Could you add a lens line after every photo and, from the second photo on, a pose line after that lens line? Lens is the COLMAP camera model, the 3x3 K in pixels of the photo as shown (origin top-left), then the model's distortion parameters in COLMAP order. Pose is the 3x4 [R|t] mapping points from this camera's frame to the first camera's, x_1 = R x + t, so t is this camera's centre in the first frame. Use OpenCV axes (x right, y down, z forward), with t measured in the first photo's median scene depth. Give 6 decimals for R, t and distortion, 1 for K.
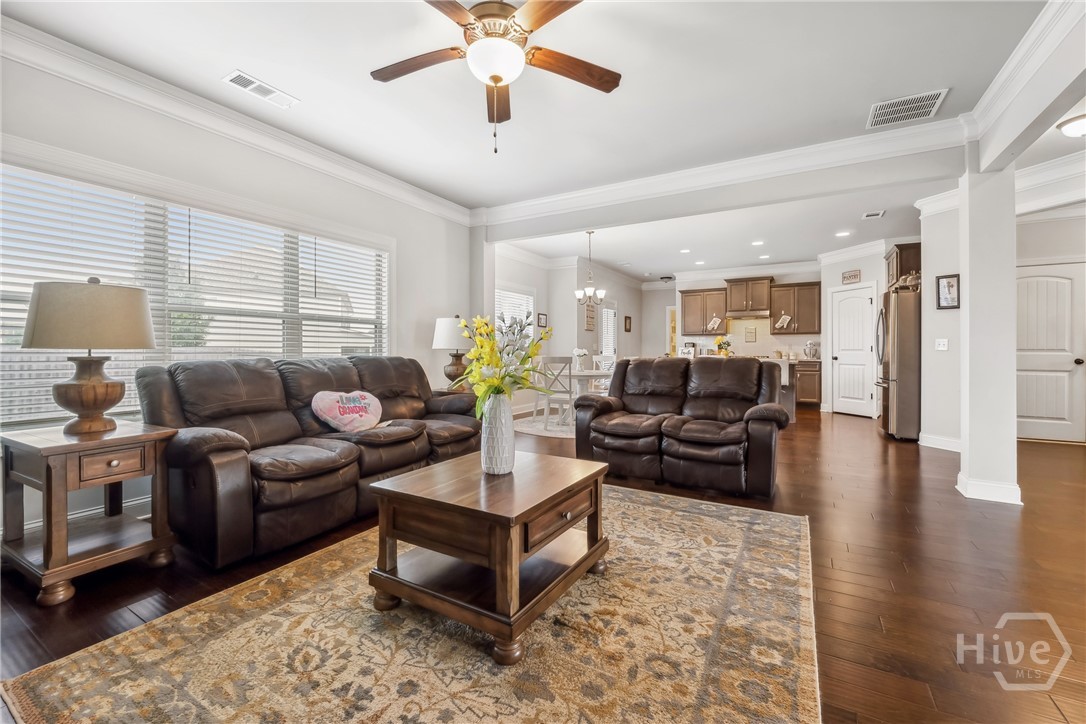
lens RADIAL K [[453.8, 0, 542.4], [0, 453.8, 351.8], [0, 0, 1]] dist [-0.012912, -0.000296]
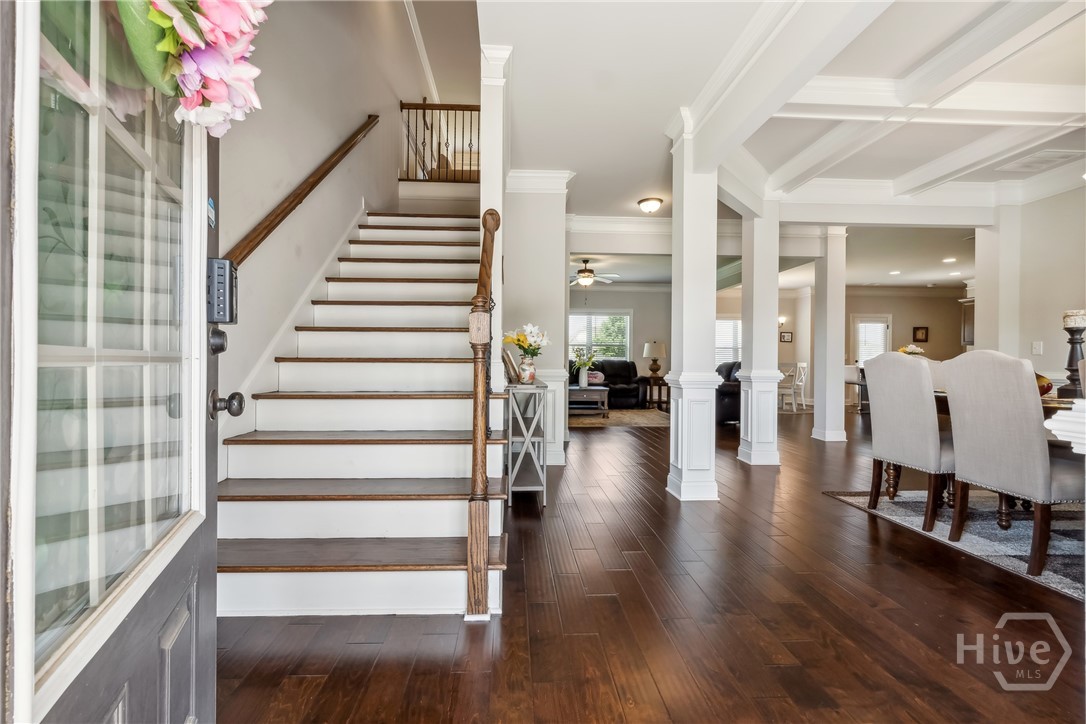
lens RADIAL K [[459.0, 0, 543.0], [0, 459.0, 362.0], [0, 0, 1]] dist [0.012975, -0.000455]
pose [[0.557068, 0.007046, -0.830437, 2.227710], [-0.010389, 0.999945, 0.001516, 0.030651], [0.830402, 0.007783, 0.557110, -1.093584]]
